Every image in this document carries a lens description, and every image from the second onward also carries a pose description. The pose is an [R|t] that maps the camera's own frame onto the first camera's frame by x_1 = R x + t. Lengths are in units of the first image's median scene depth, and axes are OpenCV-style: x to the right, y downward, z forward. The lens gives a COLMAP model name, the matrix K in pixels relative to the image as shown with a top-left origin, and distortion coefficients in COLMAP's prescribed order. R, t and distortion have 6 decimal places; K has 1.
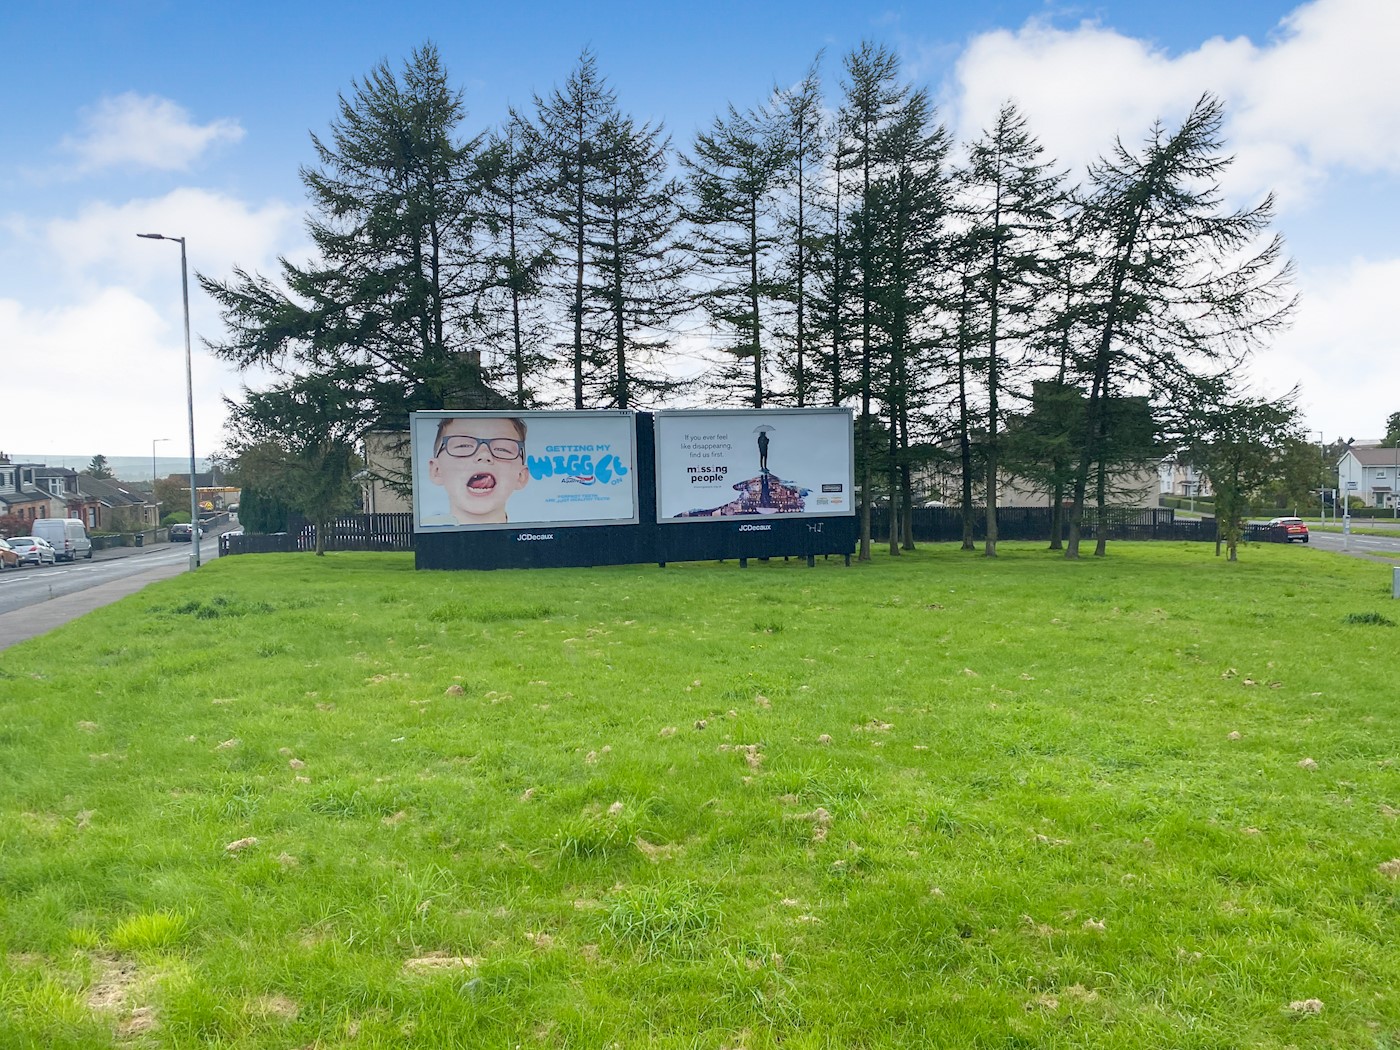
lens RADIAL K [[1101.3, 0, 727.4], [0, 1101.3, 519.4], [0, 0, 1]] dist [0.133977, -0.278929]
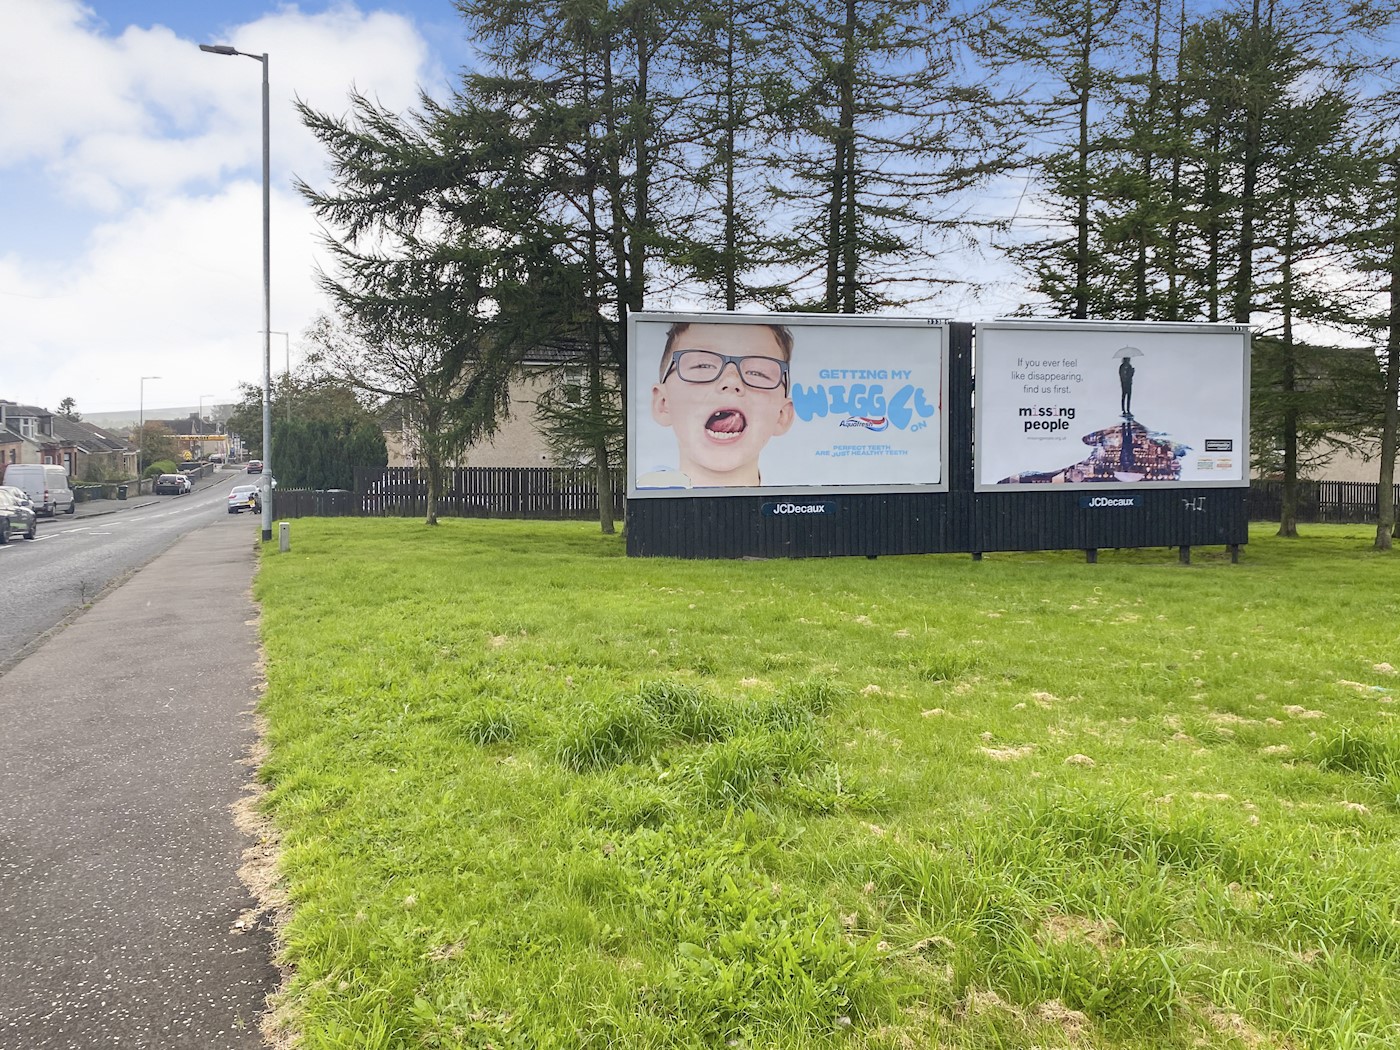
lens RADIAL K [[1116.7, 0, 696.3], [0, 1116.7, 459.1], [0, 0, 1]] dist [0.152634, -0.370567]
pose [[0.999710, 0.023892, 0.003092, -0.243508], [-0.023823, 0.999503, -0.020637, 0.001827], [-0.003584, 0.020557, 0.999782, 0.349250]]
